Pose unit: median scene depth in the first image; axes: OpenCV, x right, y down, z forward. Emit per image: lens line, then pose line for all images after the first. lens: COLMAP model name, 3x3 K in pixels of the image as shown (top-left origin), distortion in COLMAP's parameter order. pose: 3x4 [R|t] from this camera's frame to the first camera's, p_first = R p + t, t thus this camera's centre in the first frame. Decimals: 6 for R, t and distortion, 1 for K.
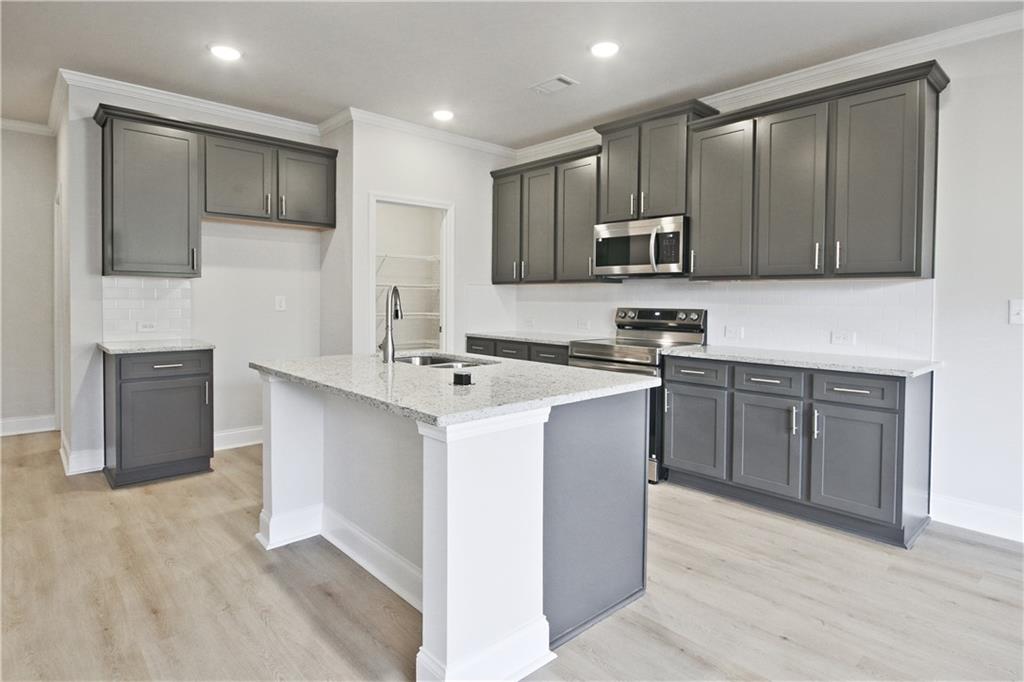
lens RADIAL K [[507.2, 0, 512.6], [0, 507.2, 308.3], [0, 0, 1]] dist [-0.001582, -0.000452]
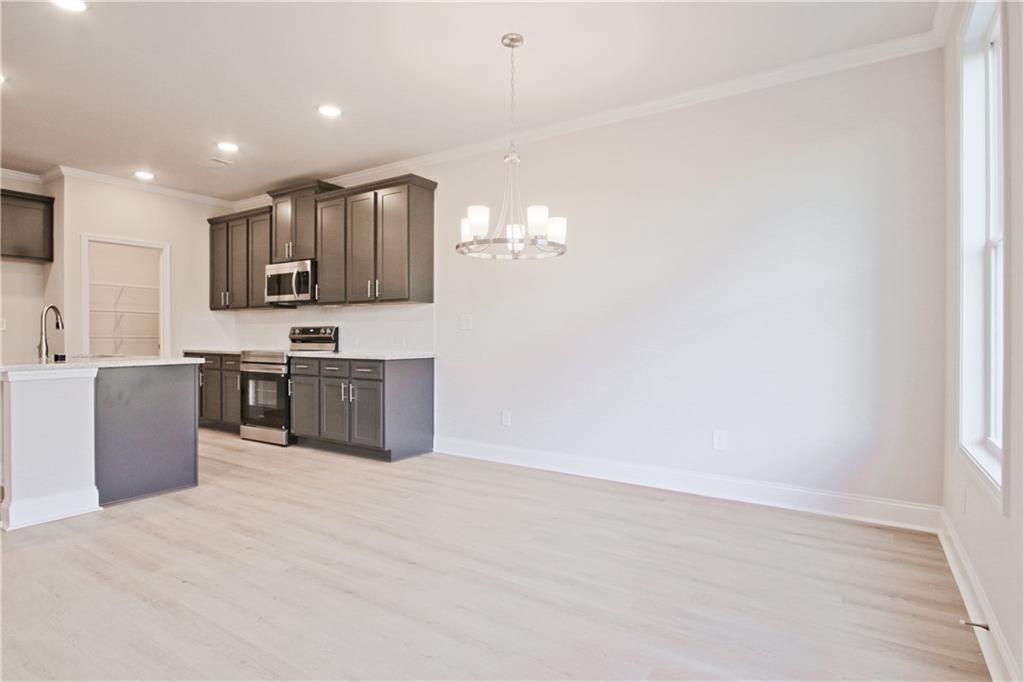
lens RADIAL K [[538.0, 0, 512.0], [0, 538.0, 341.0], [0, 0, 1]] dist [-0.001756, -0.000815]
pose [[0.978282, -0.005295, 0.207213, 0.520641], [0.007899, 0.999900, -0.011741, 0.061442], [-0.207130, 0.013122, 0.978225, -0.543796]]
